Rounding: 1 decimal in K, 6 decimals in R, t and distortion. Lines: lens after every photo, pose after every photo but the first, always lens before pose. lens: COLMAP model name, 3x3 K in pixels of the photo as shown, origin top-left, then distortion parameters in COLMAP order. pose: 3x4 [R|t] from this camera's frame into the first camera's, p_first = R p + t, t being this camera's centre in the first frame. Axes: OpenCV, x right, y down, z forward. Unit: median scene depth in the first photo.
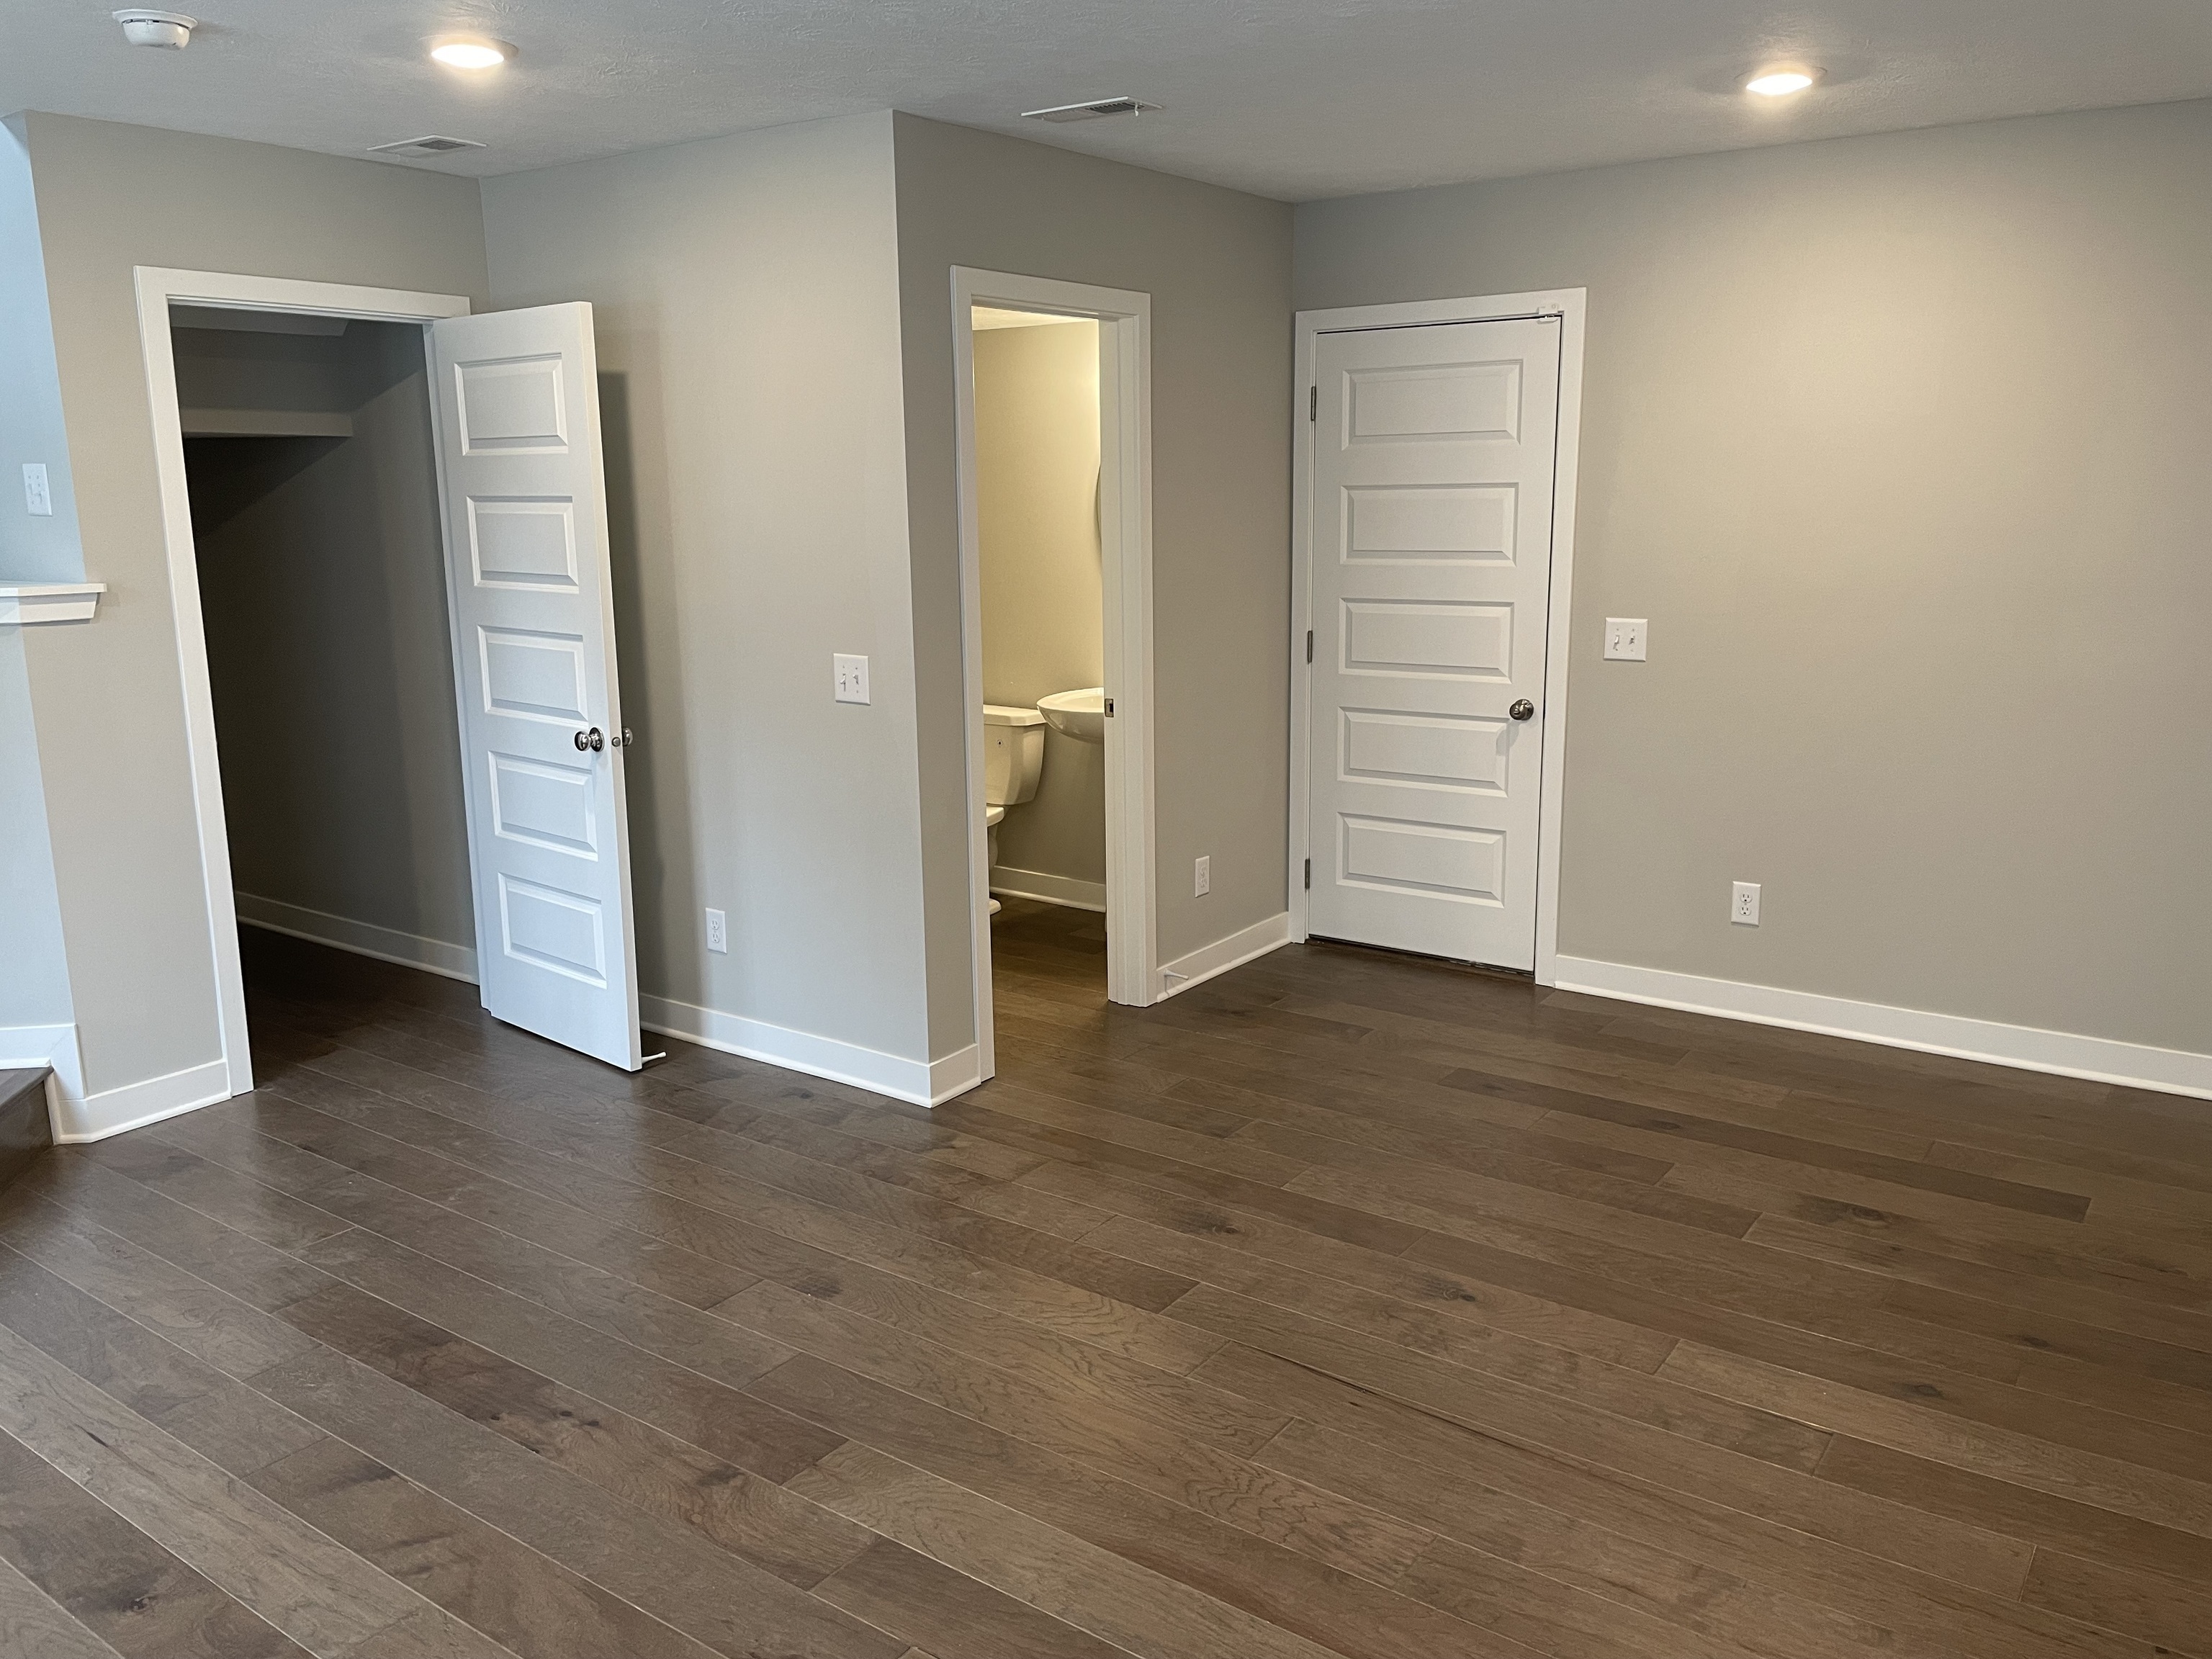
lens RADIAL K [[1672.5, 0, 1114.8], [0, 1672.5, 833.4], [0, 0, 1]] dist [0.085057, -0.099456]
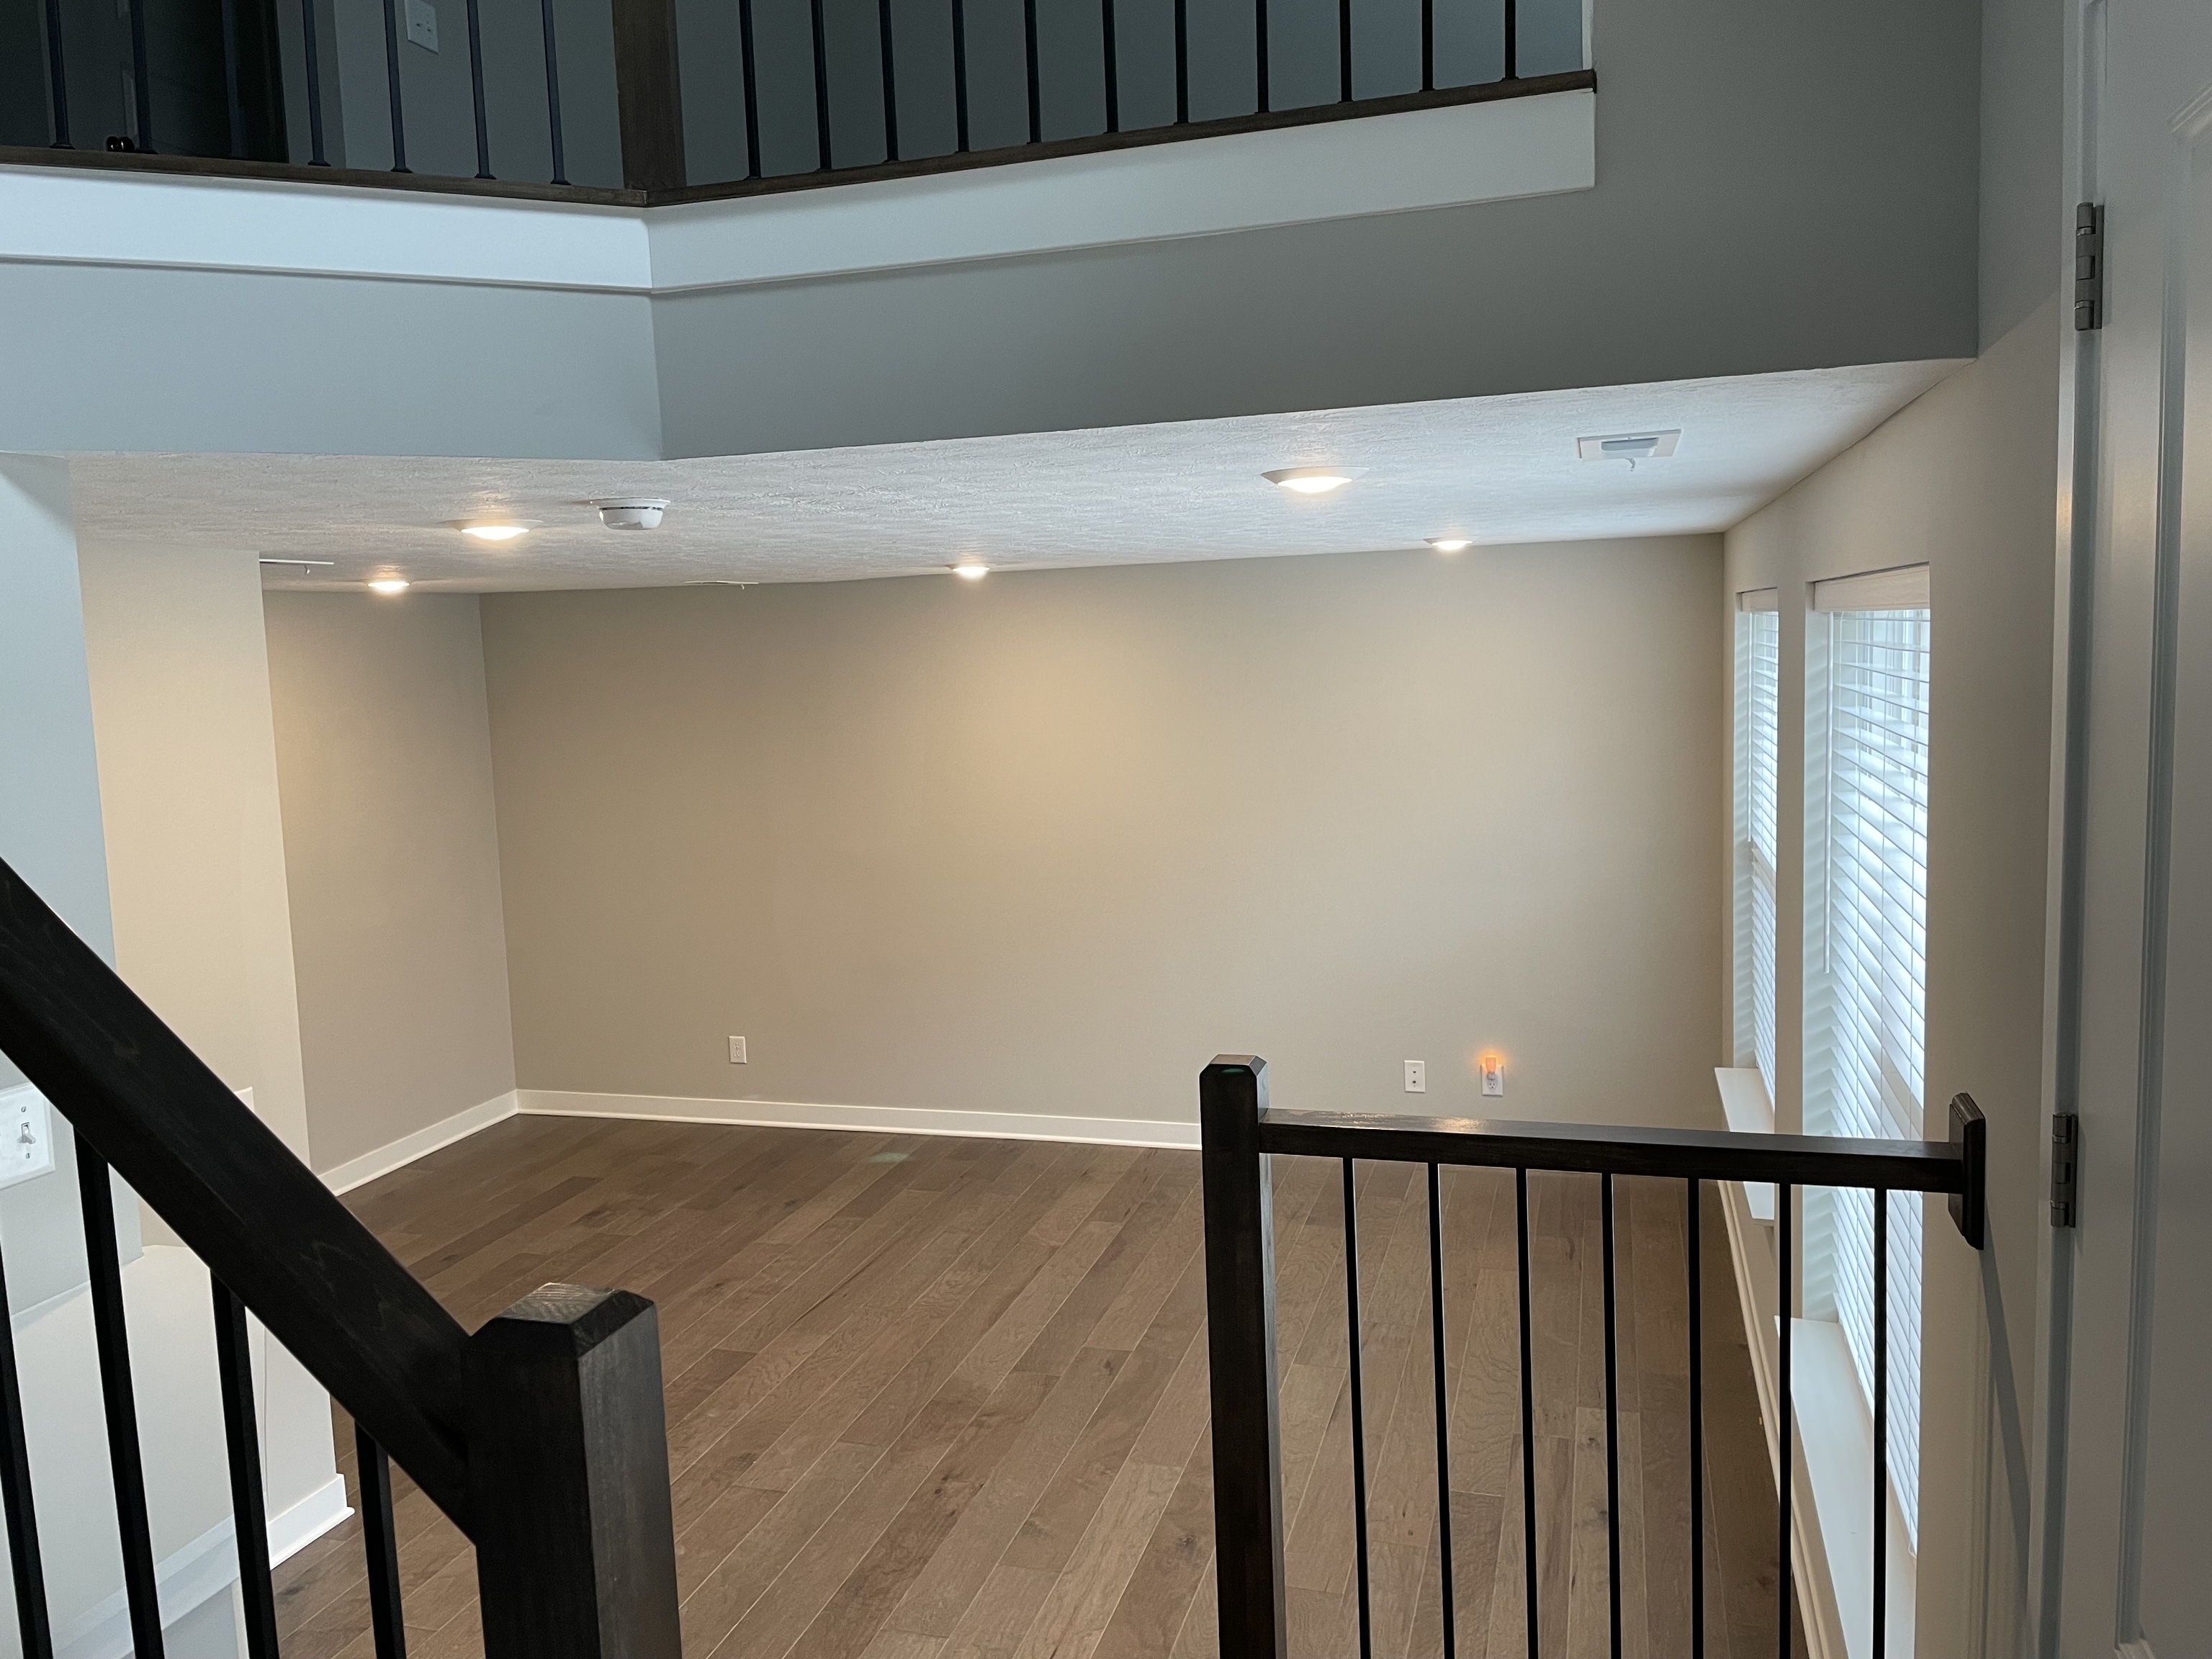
lens RADIAL K [[1672.5, 0, 1105.2], [0, 1672.5, 824.3], [0, 0, 1]] dist [0.085057, -0.099456]
pose [[-0.321469, -0.083423, 0.943238, -1.273756], [0.236183, 0.957565, 0.165185, -0.310902], [-0.916992, 0.275878, -0.288125, 0.848667]]
